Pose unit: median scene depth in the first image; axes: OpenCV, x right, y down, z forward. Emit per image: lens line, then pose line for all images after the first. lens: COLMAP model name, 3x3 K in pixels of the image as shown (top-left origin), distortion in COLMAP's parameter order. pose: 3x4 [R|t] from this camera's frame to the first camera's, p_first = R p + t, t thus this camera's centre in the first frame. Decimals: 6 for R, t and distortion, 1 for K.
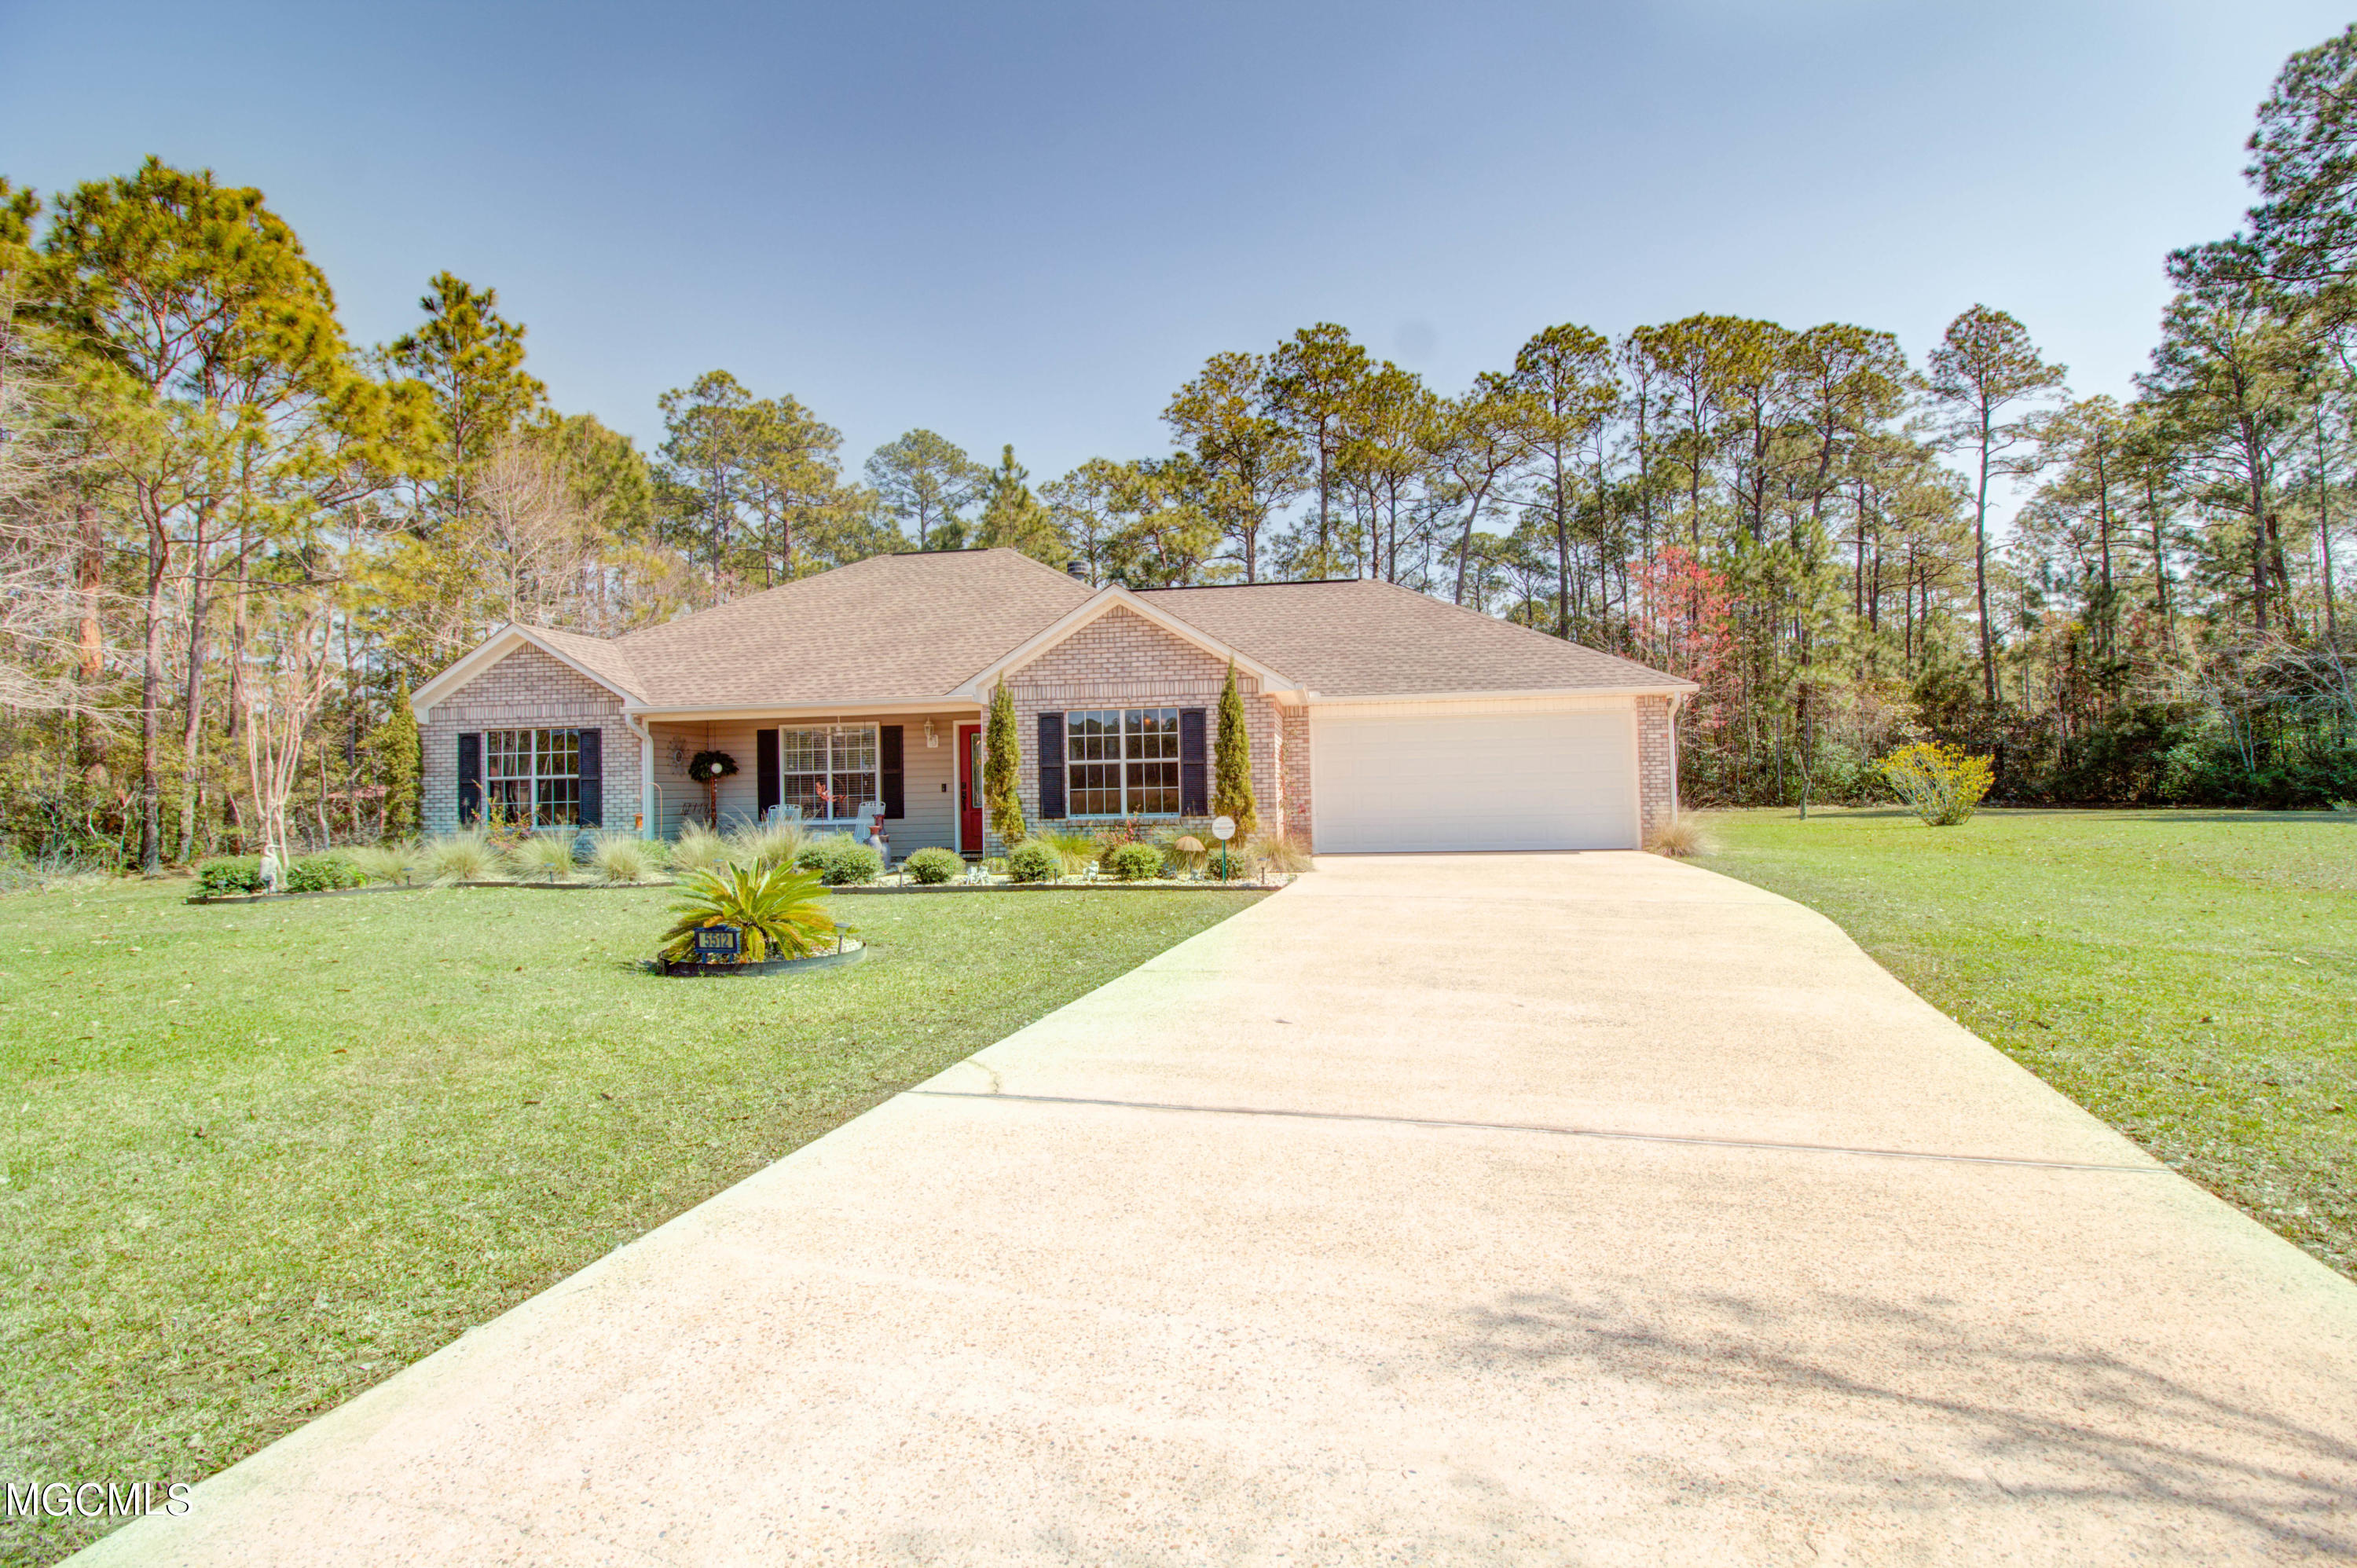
lens RADIAL K [[1099.7, 0, 1170.6], [0, 1099.7, 773.1], [0, 0, 1]] dist [0.001702, -0.010342]
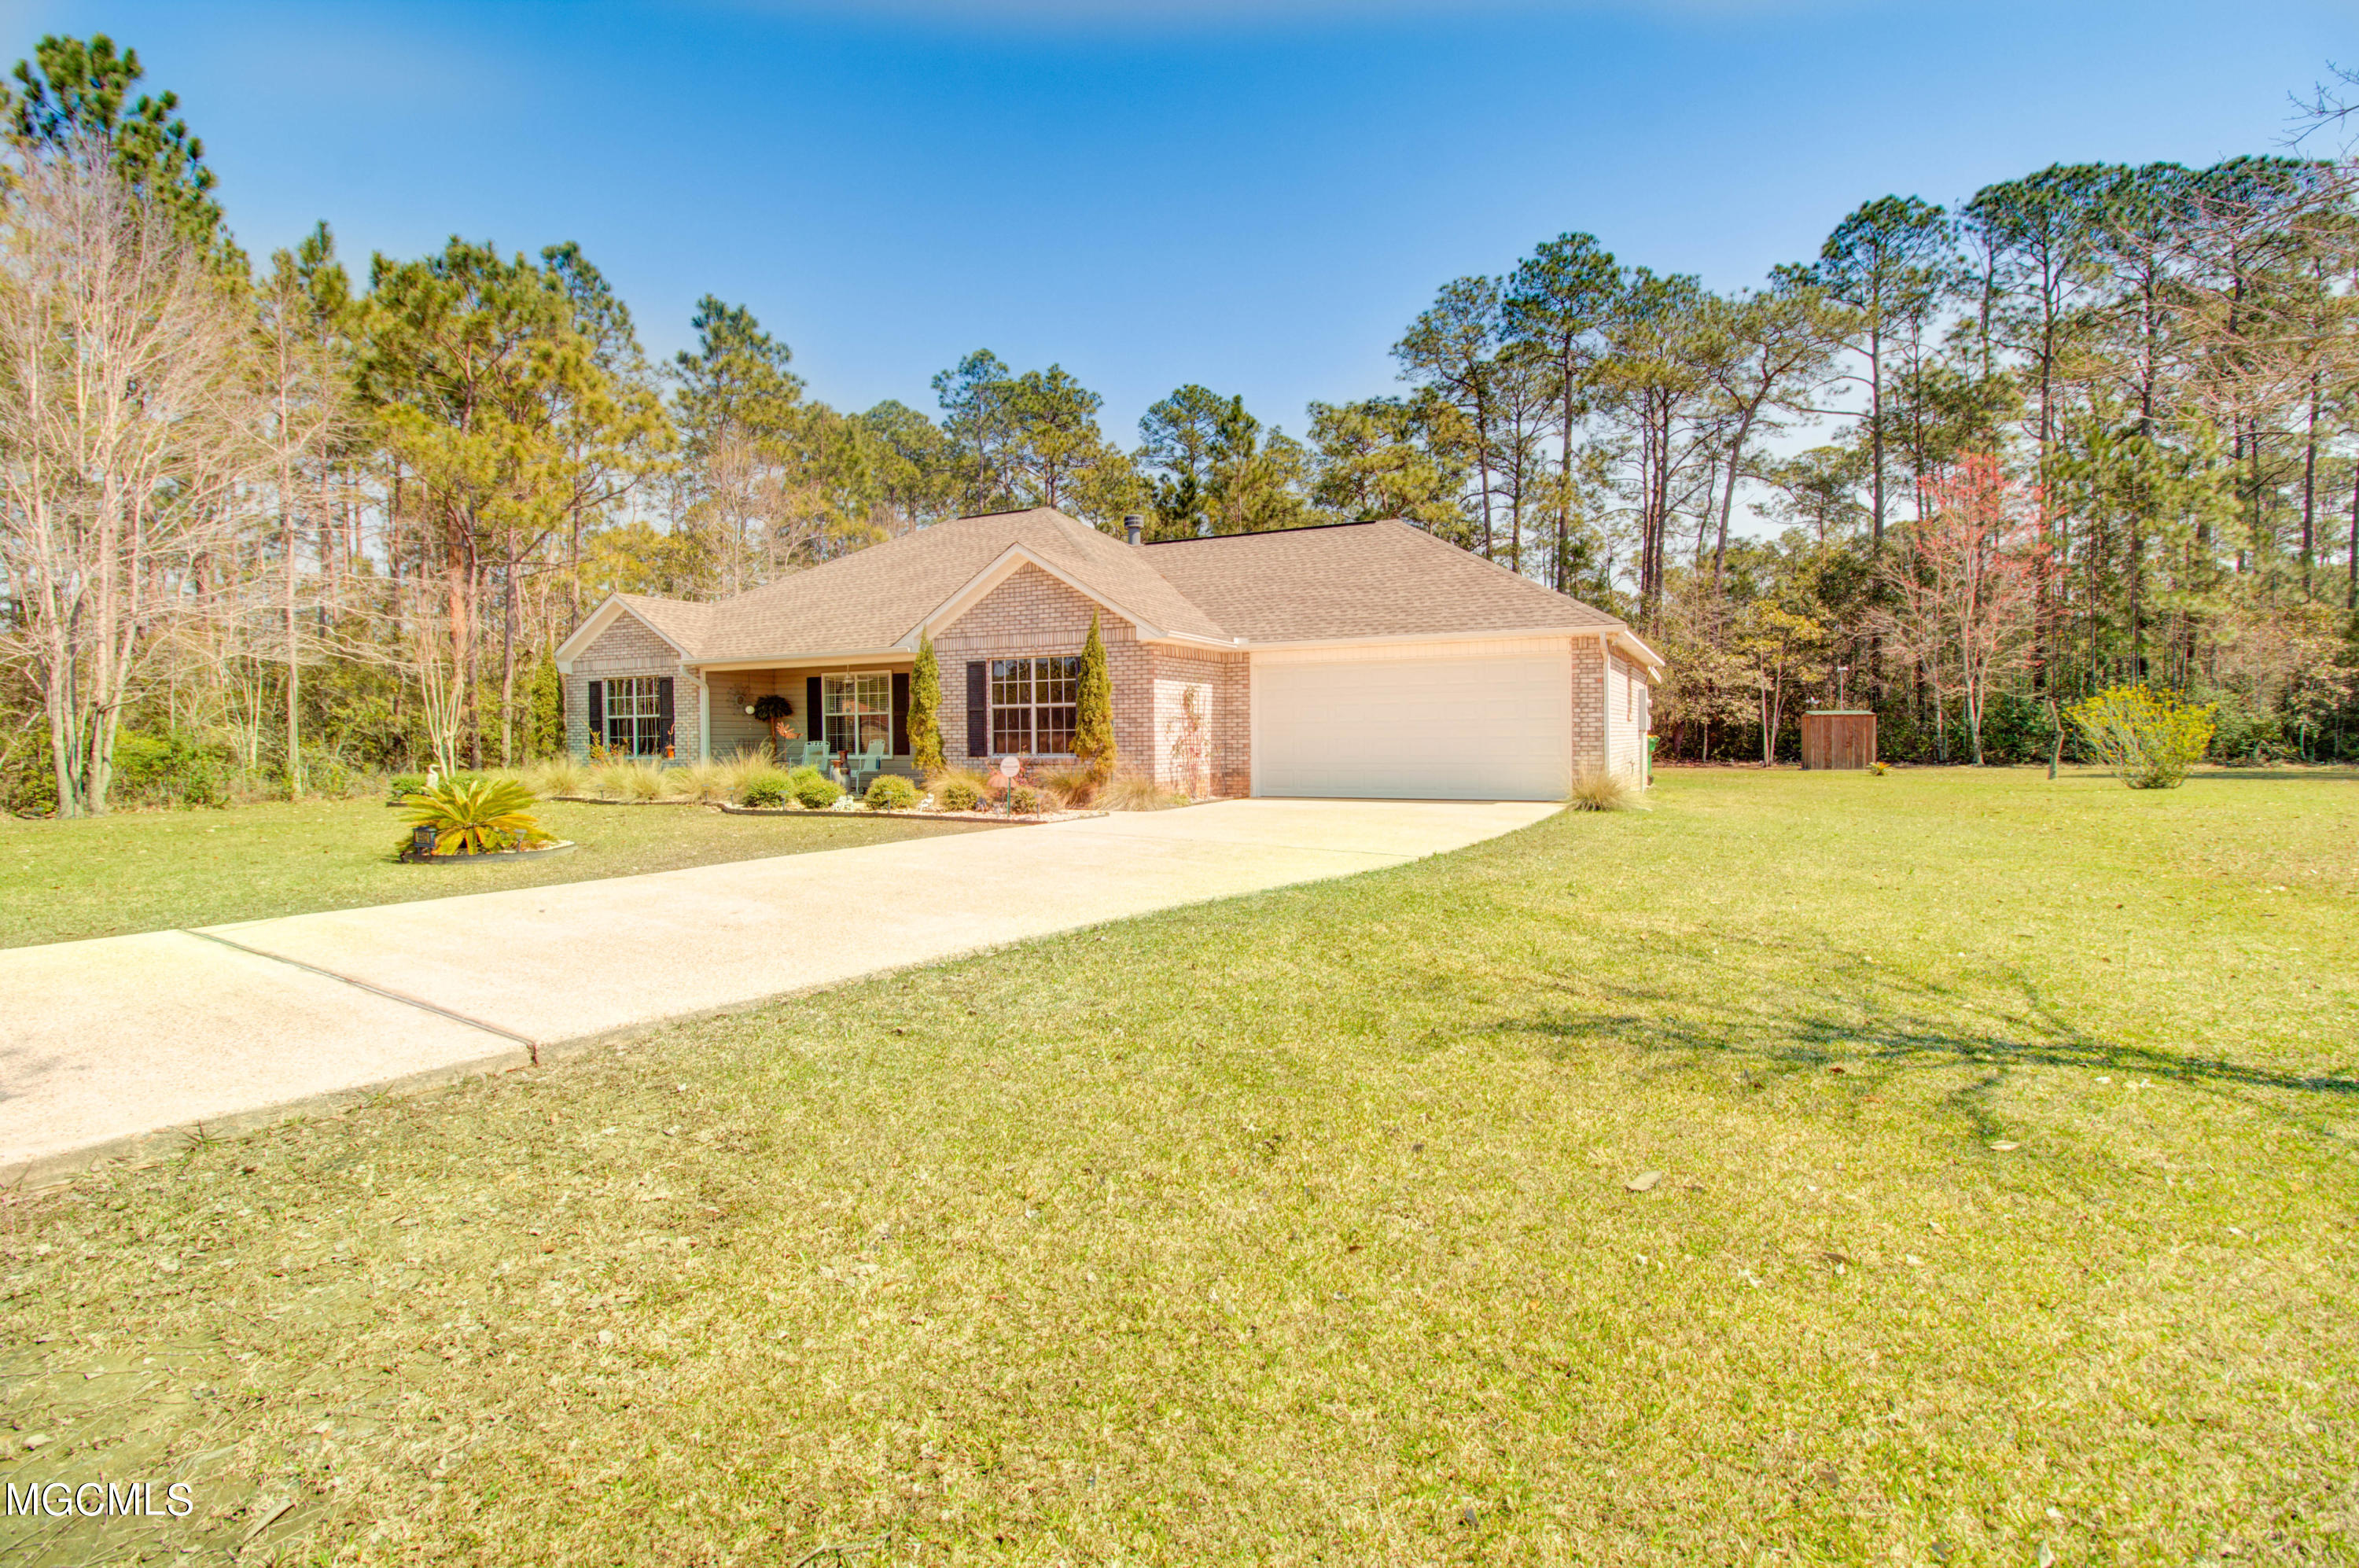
lens RADIAL K [[1081.8, 0, 1179.5], [0, 1081.8, 784.0], [0, 0, 1]] dist [-0.002351, -0.009114]
pose [[0.949324, 0.027154, -0.313125, 0.179044], [-0.007497, 0.997934, 0.063811, -0.001128], [0.314211, -0.058230, 0.947566, 0.009531]]
